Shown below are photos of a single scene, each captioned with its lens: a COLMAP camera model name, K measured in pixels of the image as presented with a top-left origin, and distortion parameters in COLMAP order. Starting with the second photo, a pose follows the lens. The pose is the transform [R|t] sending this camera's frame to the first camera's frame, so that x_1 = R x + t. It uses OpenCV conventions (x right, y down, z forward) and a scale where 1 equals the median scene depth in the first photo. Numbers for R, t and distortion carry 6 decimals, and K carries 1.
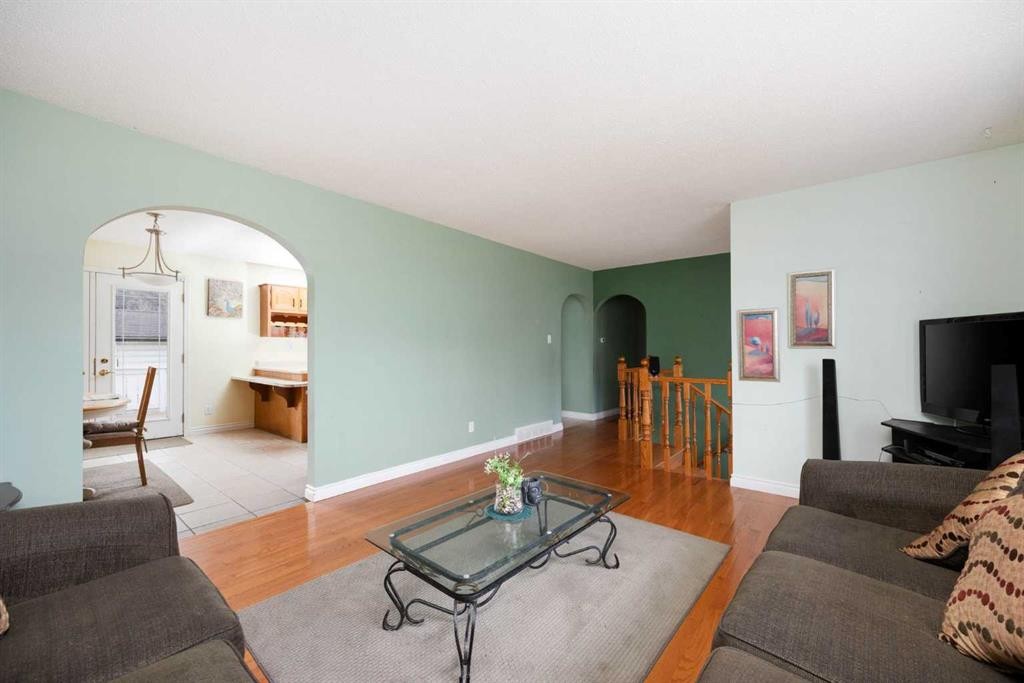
lens RADIAL K [[420.5, 0, 537.9], [0, 420.5, 343.6], [0, 0, 1]] dist [-0.015633, 0.000640]
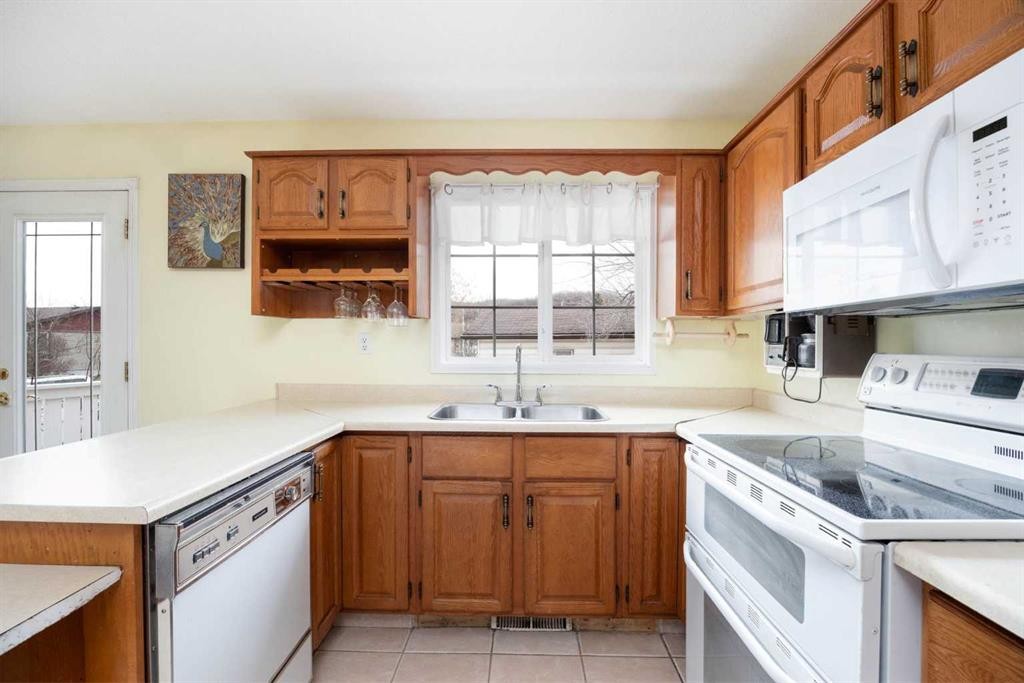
lens RADIAL K [[443.7, 0, 525.6], [0, 443.7, 342.7], [0, 0, 1]] dist [-0.015429, 0.002537]
pose [[0.603217, -0.002809, -0.797572, -0.245375], [0.005354, 0.999986, 0.000528, 0.007835], [0.797559, -0.004588, 0.603223, 1.019233]]
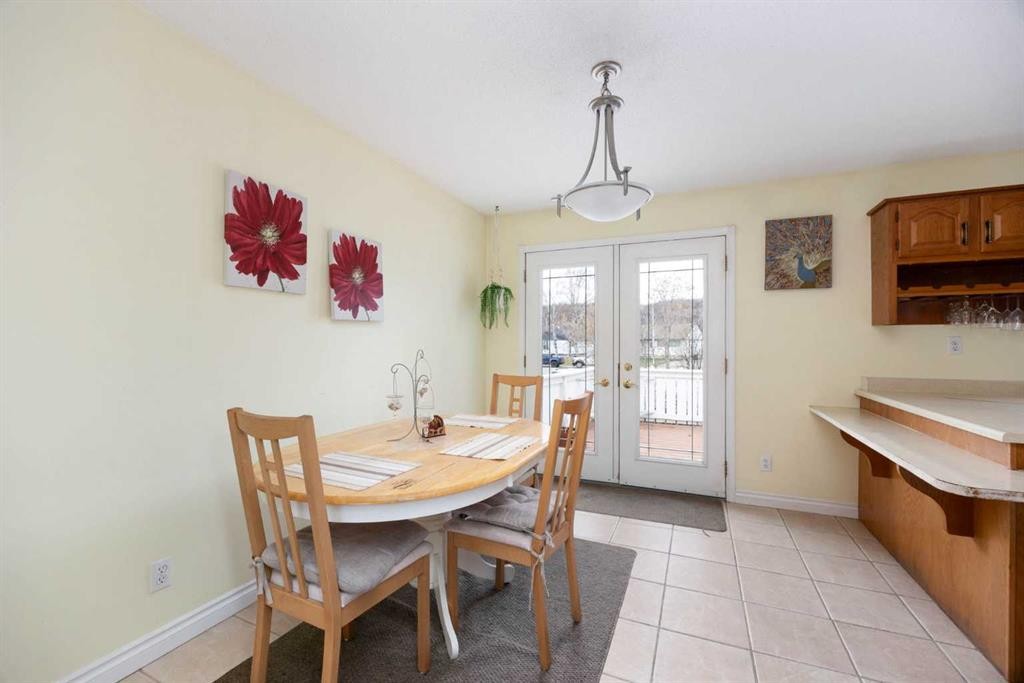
lens RADIAL K [[443.7, 0, 502.1], [0, 443.7, 343.4], [0, 0, 1]] dist [-0.015429, 0.002537]
pose [[0.252384, -0.012451, -0.967547, -0.324038], [0.011428, 0.999886, -0.009886, 0.005015], [0.967560, -0.008562, 0.252498, 0.521554]]
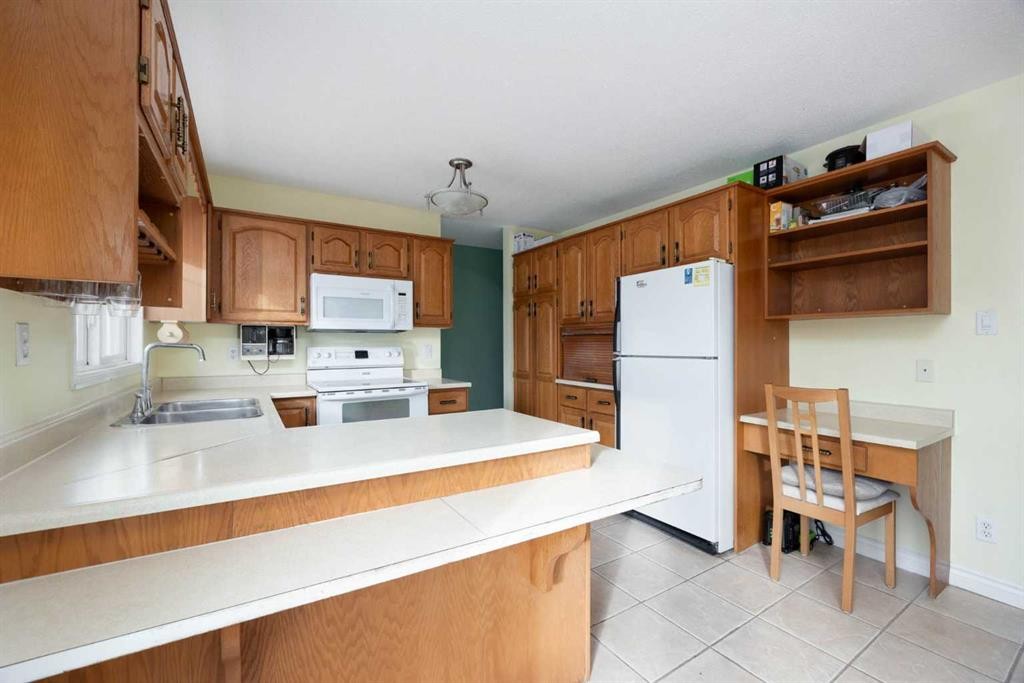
lens RADIAL K [[420.5, 0, 532.5], [0, 420.5, 338.9], [0, 0, 1]] dist [-0.015633, 0.000640]
pose [[0.314858, 0.005501, 0.949123, -0.780845], [-0.006496, 0.999972, -0.003641, 0.004295], [-0.949117, -0.005019, 0.314885, 0.857368]]
